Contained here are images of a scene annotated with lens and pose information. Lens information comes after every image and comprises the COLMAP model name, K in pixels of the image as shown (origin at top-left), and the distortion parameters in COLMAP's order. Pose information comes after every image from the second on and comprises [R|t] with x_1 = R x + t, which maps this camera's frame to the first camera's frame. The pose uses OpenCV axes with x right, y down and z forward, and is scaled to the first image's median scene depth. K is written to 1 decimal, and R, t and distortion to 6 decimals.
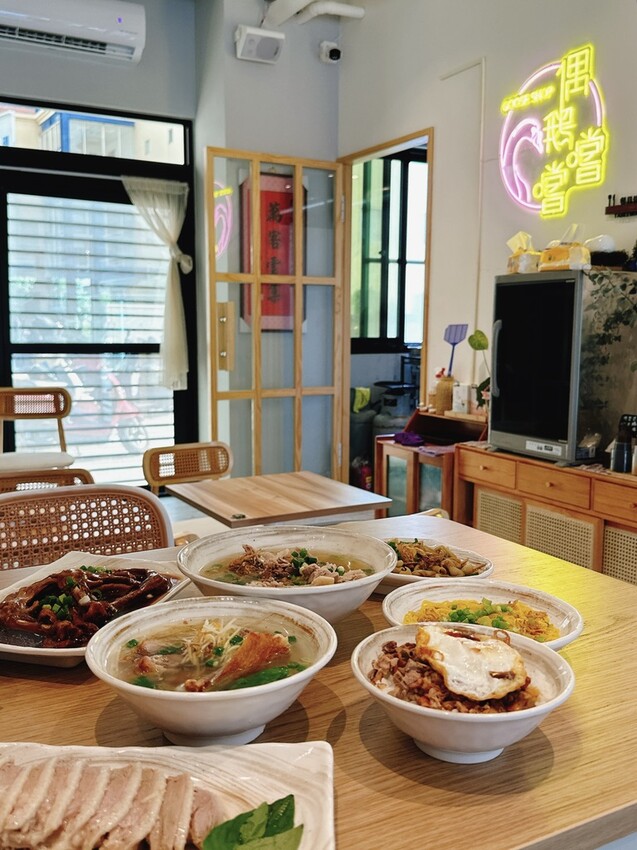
lens RADIAL K [[822.0, 0, 318.6], [0, 822.0, 424.8], [0, 0, 1]] dist [-0.013201, 0.000000]
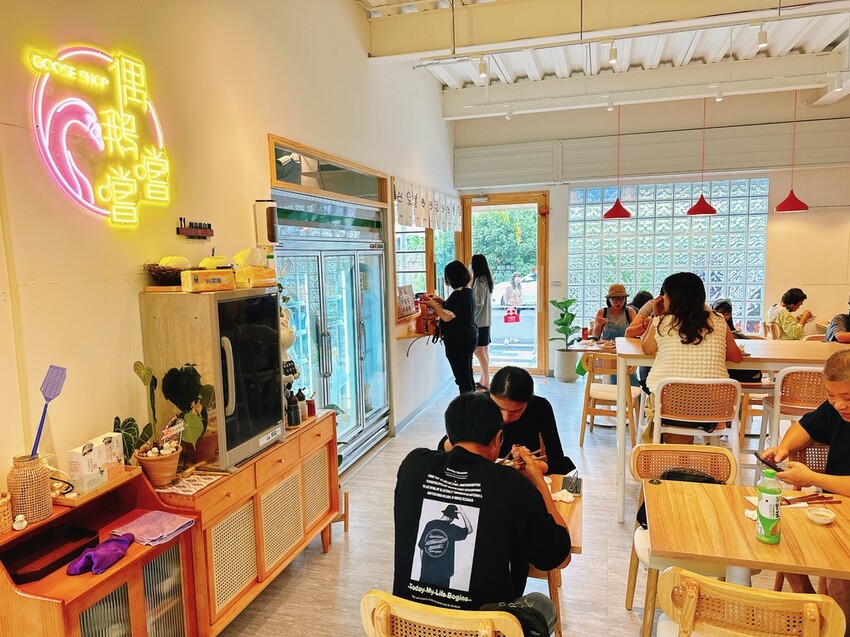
lens RADIAL K [[587.5, 0, 424.4], [0, 587.5, 319.8], [0, 0, 1]] dist [-0.002611, -0.001046]
pose [[-0.698839, -0.073116, 0.711532, -0.421465], [0.109624, 0.972061, 0.207557, -0.257716], [-0.706828, 0.223050, -0.671299, 1.249815]]
